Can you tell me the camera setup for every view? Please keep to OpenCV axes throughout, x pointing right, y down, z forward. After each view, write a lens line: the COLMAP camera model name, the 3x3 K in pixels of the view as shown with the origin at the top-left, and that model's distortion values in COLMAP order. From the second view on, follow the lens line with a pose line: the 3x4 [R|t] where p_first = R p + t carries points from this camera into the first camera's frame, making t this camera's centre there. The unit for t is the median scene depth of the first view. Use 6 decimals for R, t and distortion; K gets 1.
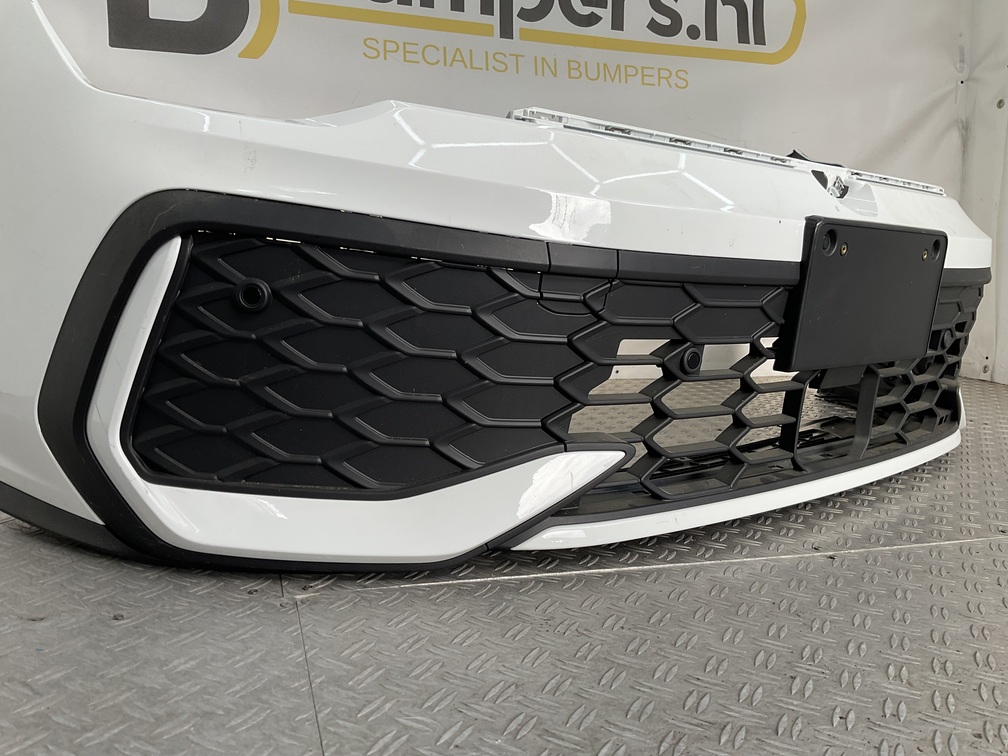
lens RADIAL K [[838.4, 0, 506.8], [0, 838.4, 387.3], [0, 0, 1]] dist [0.058355, -0.112704]
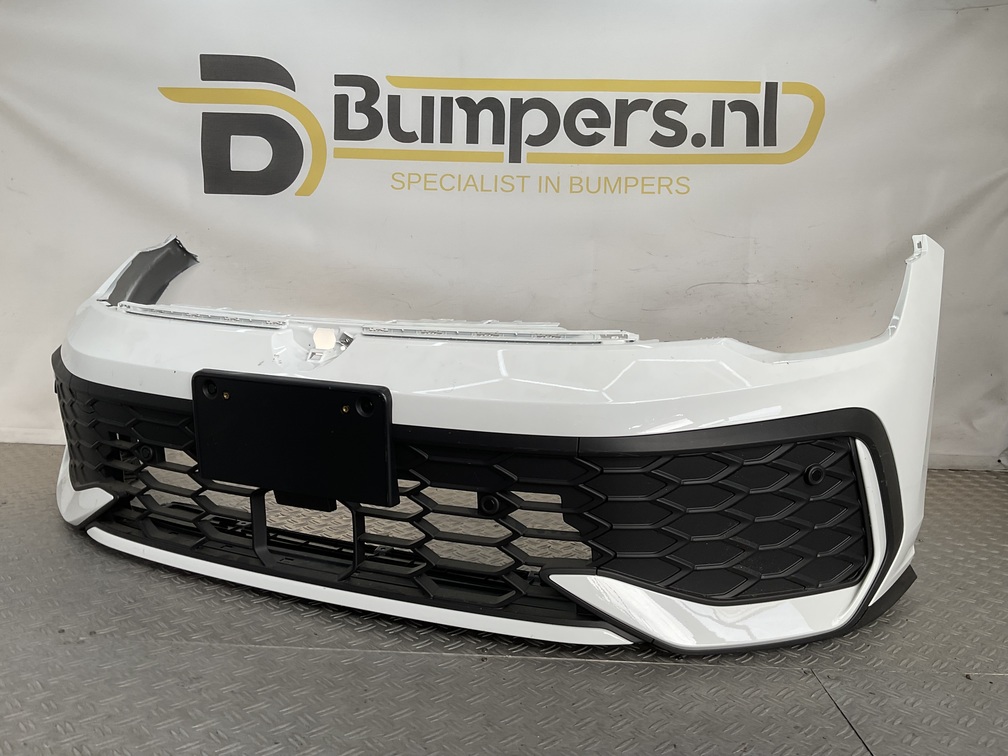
lens RADIAL K [[838.4, 0, 499.2], [0, 838.4, 383.9], [0, 0, 1]] dist [0.058355, -0.112704]
pose [[0.942482, 0.036464, -0.332261, 0.829562], [-0.044847, 0.998839, -0.017593, -0.194545], [0.331233, 0.031482, 0.943023, -0.197384]]
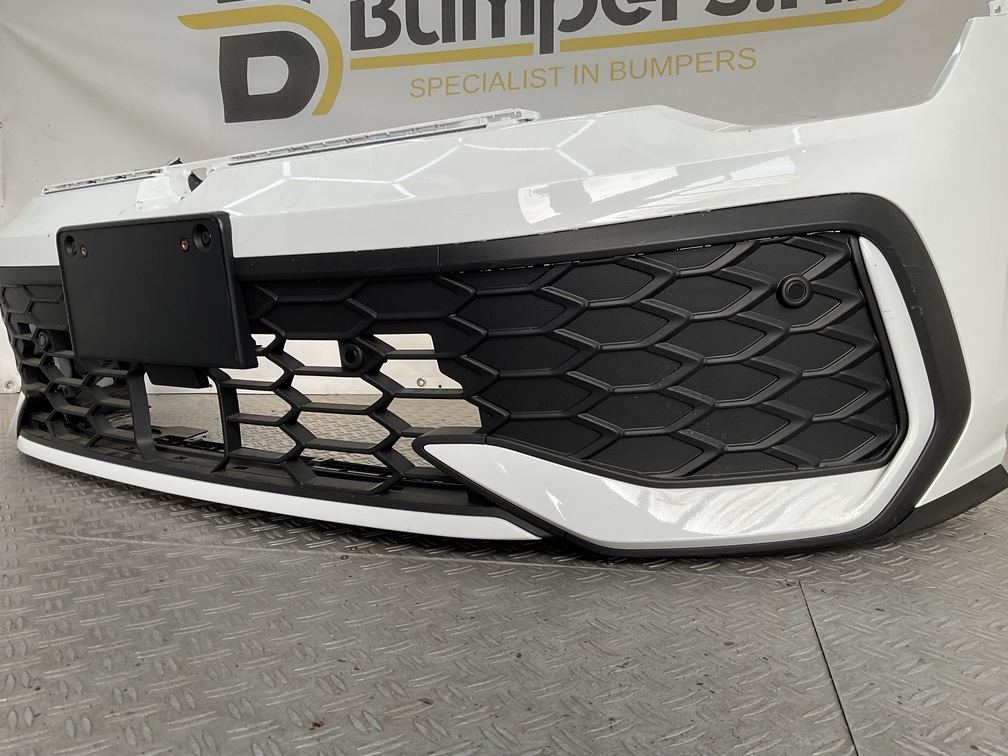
lens RADIAL K [[838.4, 0, 488.1], [0, 838.4, 387.1], [0, 0, 1]] dist [0.058355, -0.112704]
pose [[0.855527, 0.012413, -0.517609, 1.032081], [-0.025969, 0.999483, -0.018953, 0.013201], [0.517106, 0.029657, 0.855407, 0.250998]]
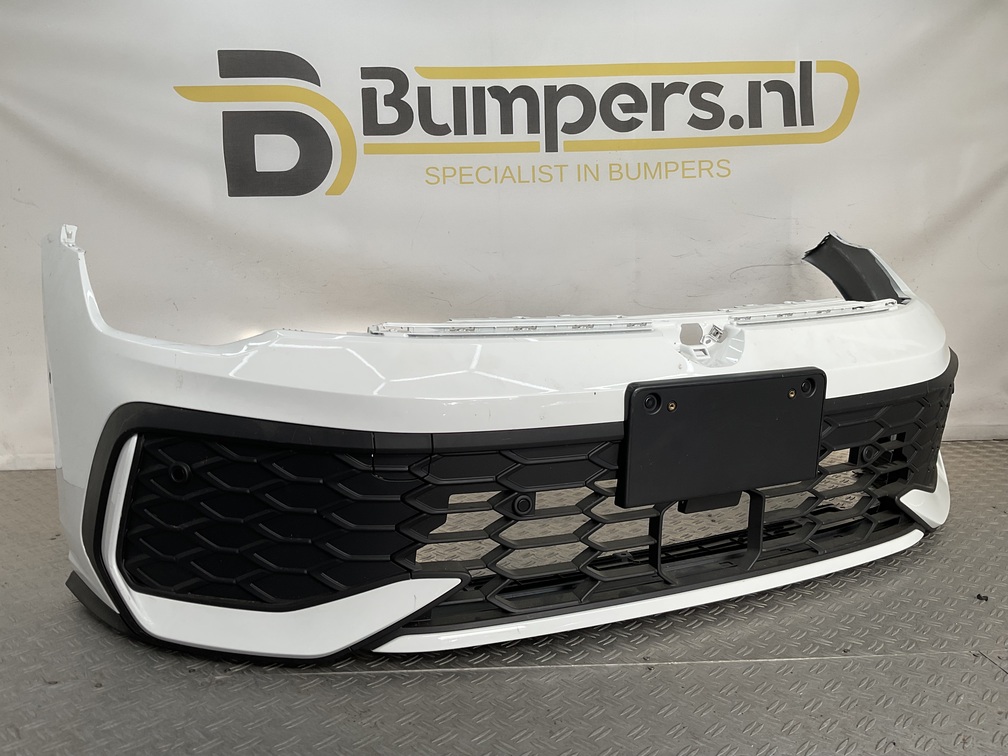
lens RADIAL K [[838.4, 0, 499.6], [0, 838.4, 383.1], [0, 0, 1]] dist [0.058355, -0.112704]
pose [[0.961482, -0.013464, -0.274538, 0.526873], [0.010246, 0.999861, -0.013150, -0.196829], [0.274677, 0.009830, 0.961486, -0.225708]]
